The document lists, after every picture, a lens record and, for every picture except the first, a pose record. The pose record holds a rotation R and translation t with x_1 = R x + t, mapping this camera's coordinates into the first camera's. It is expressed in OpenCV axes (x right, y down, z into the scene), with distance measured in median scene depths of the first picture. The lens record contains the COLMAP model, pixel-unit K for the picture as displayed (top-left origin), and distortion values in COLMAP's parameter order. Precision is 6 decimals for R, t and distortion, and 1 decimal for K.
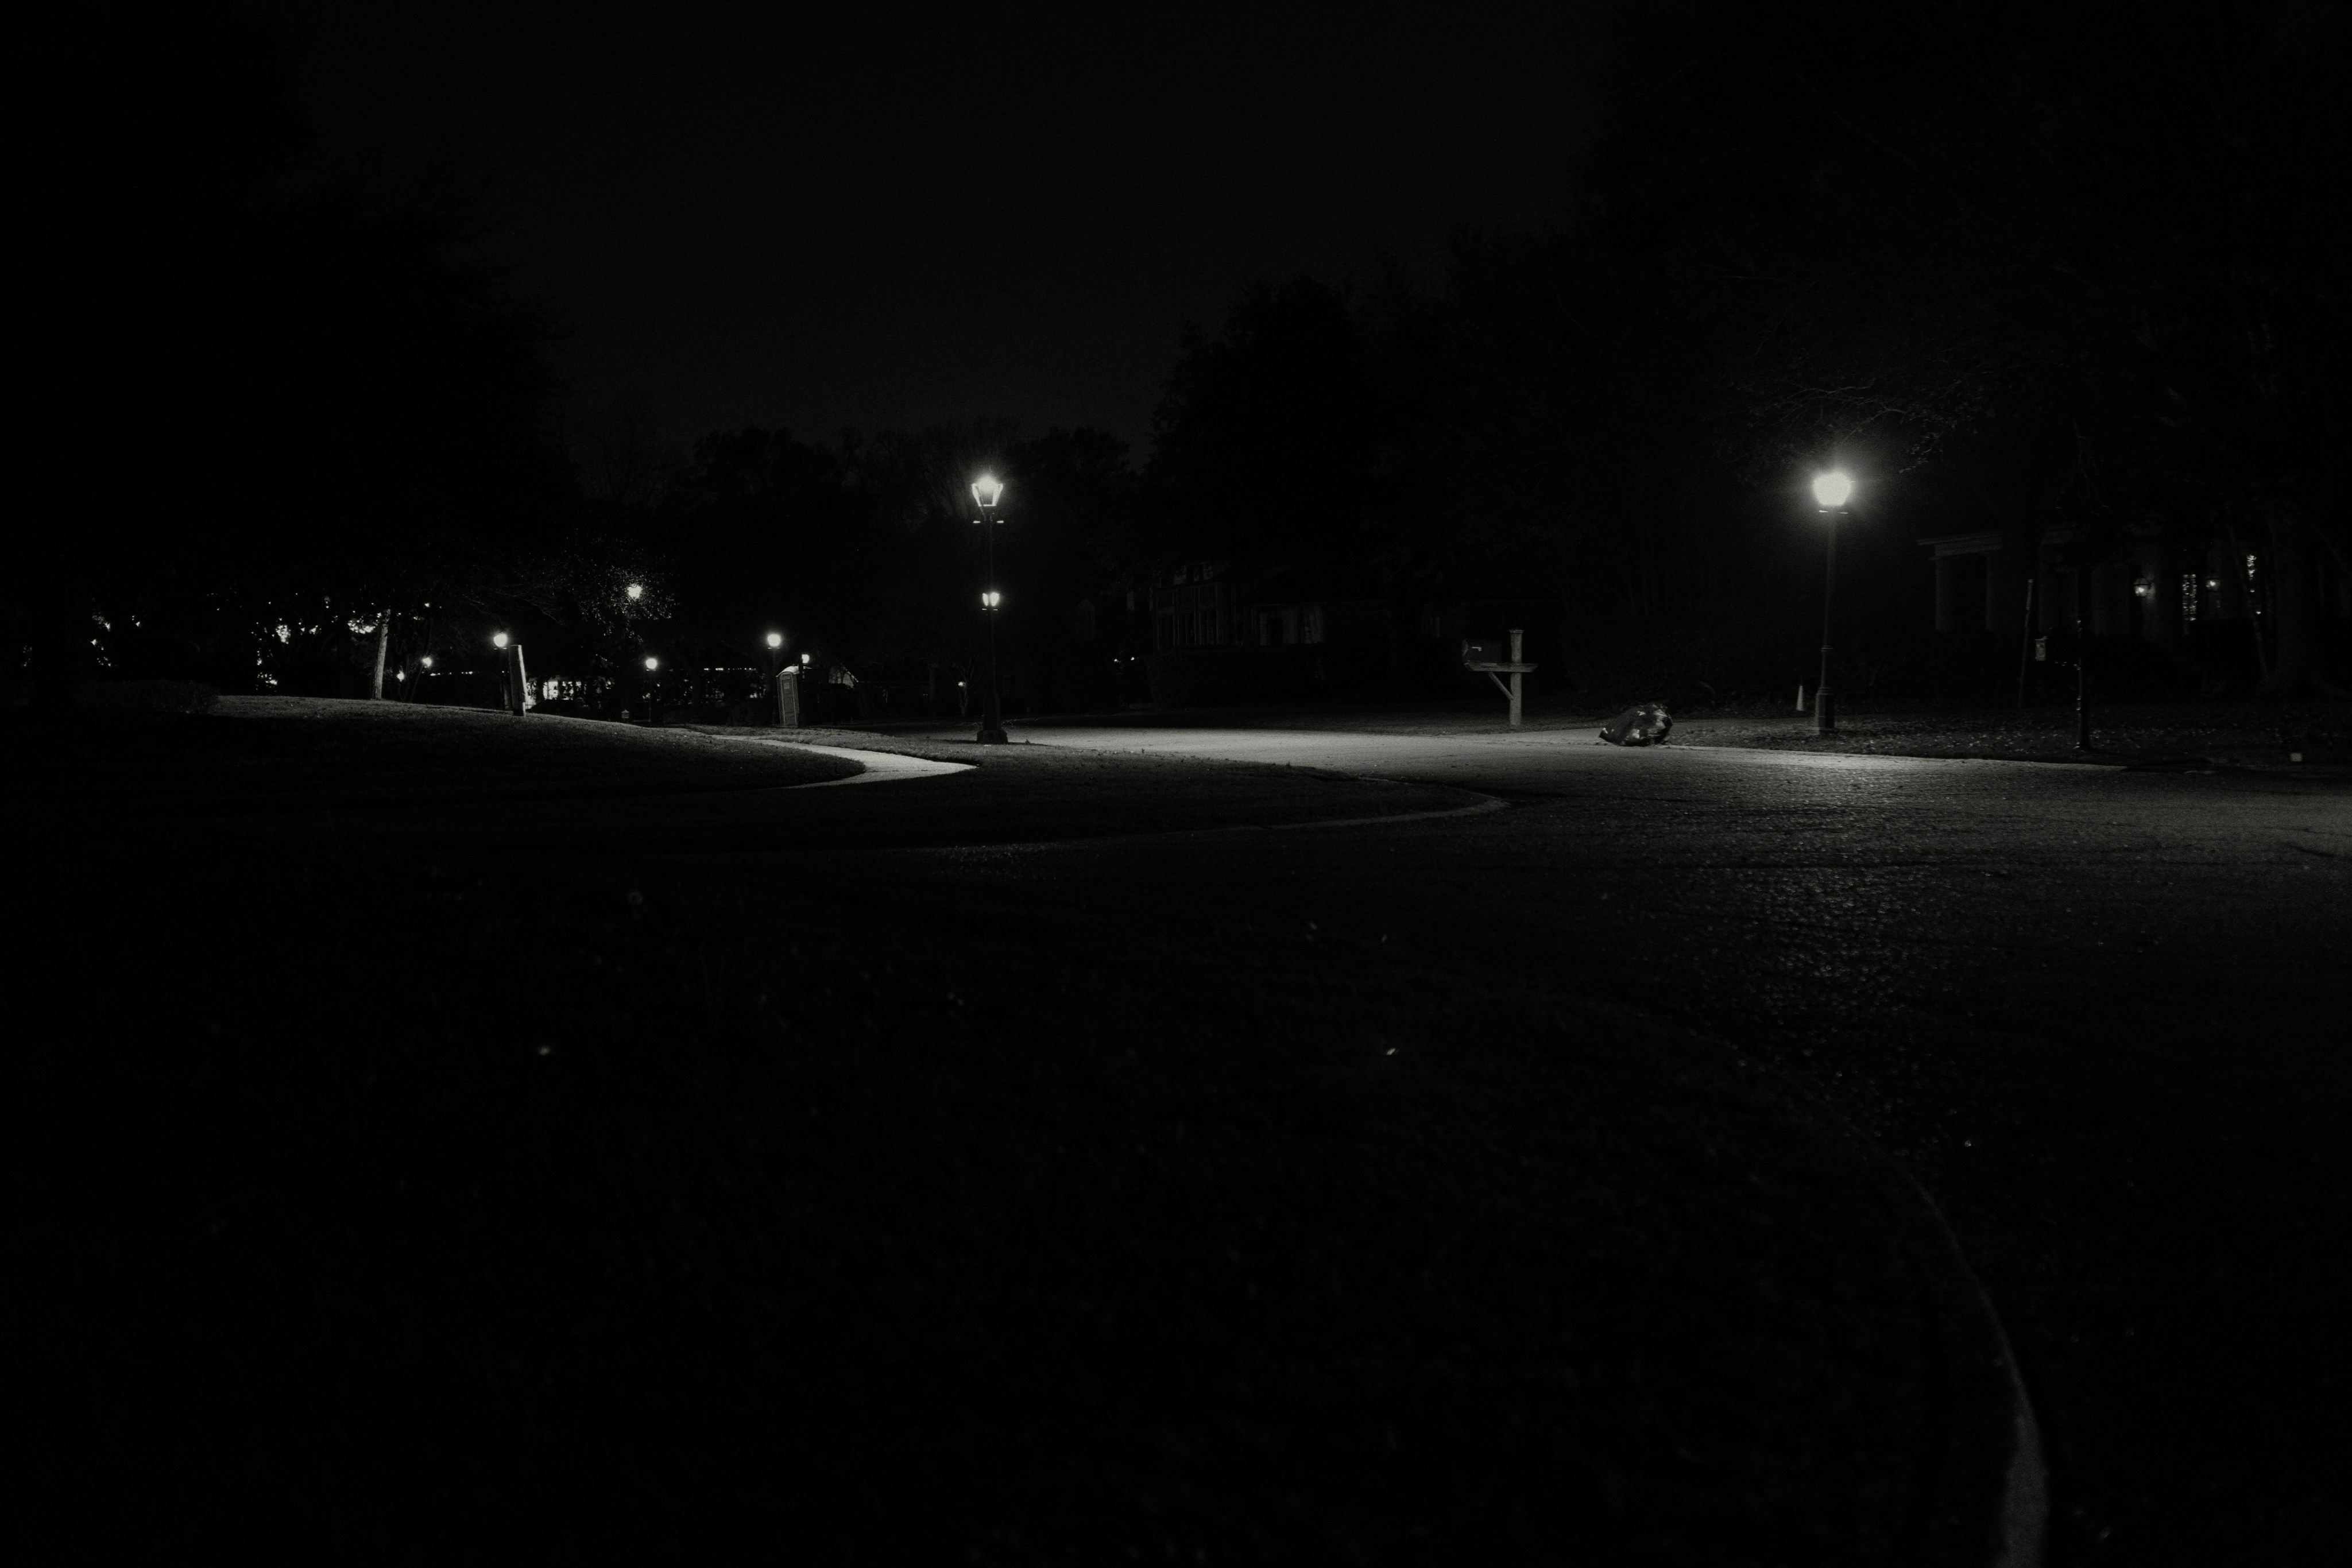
lens RADIAL K [[3401.9, 0, 1175.6], [0, 3401.9, 785.4], [0, 0, 1]] dist [-0.080032, 0.000000]
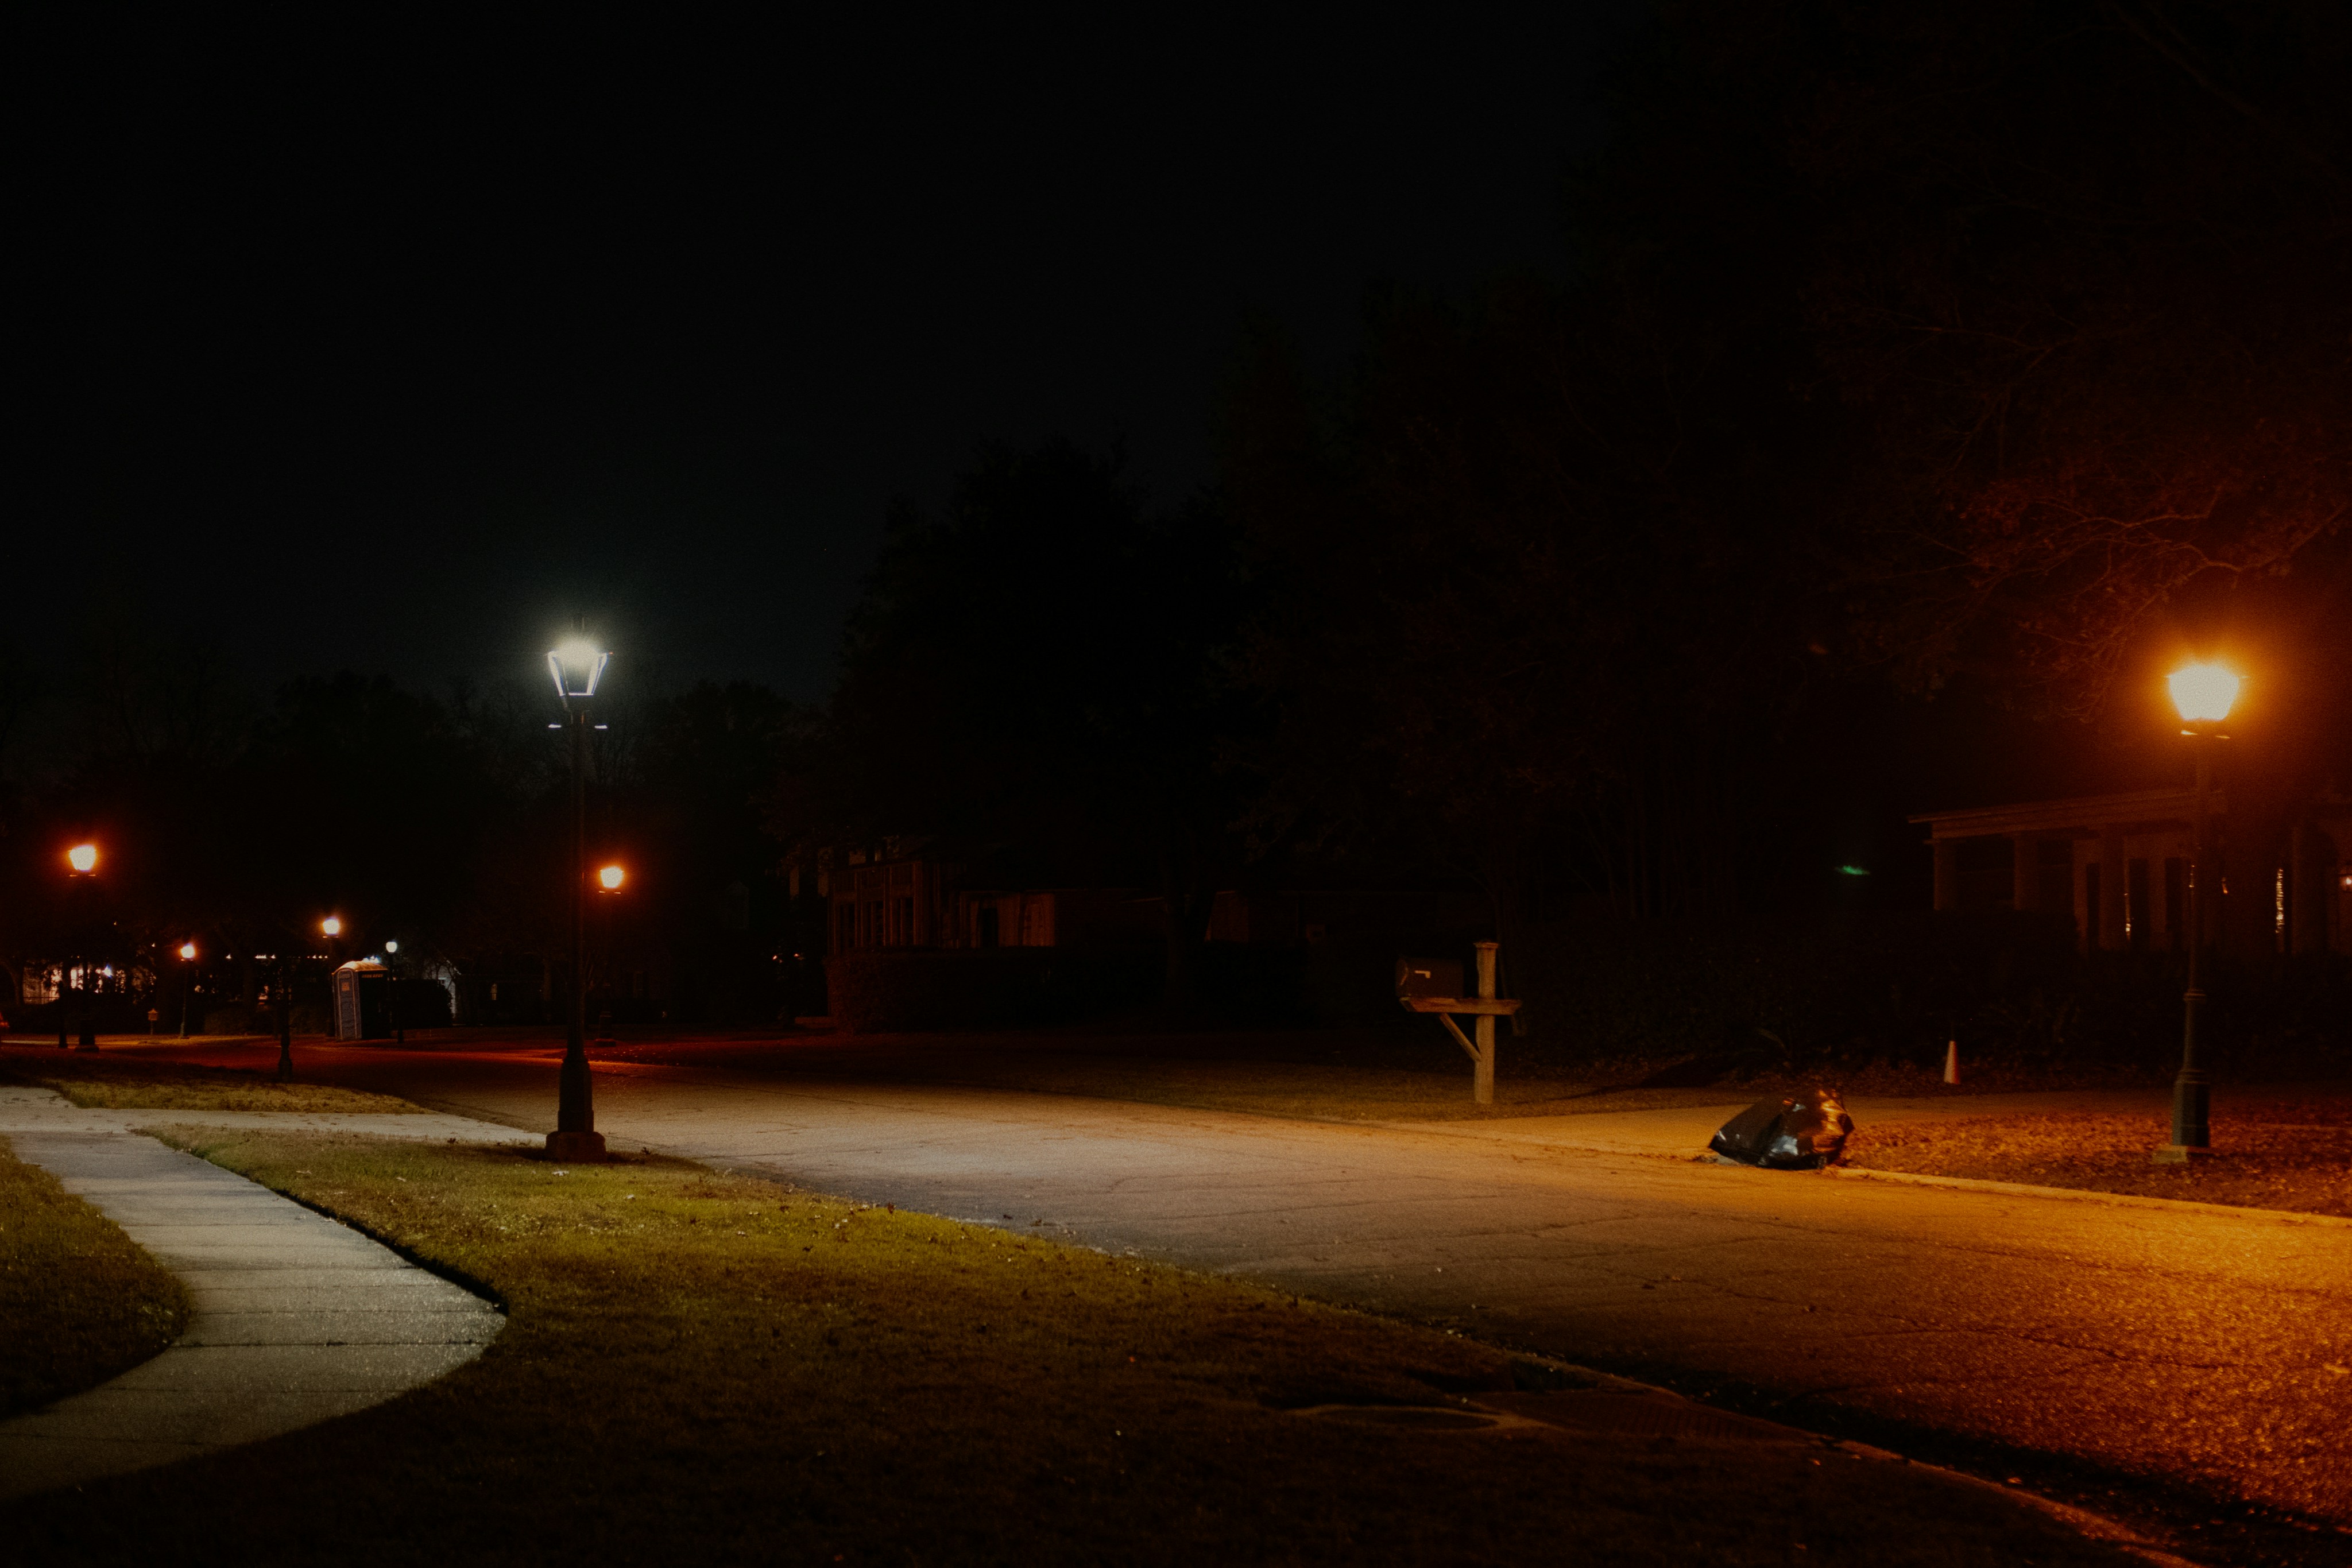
lens RADIAL K [[3401.9, 0, 1176.6], [0, 3401.9, 786.6], [0, 0, 1]] dist [-0.080032, 0.000000]
pose [[0.994435, 0.019433, 0.103544, -0.015338], [-0.010686, 0.996377, -0.084367, -0.022254], [-0.104808, 0.082791, 0.991040, 0.415180]]
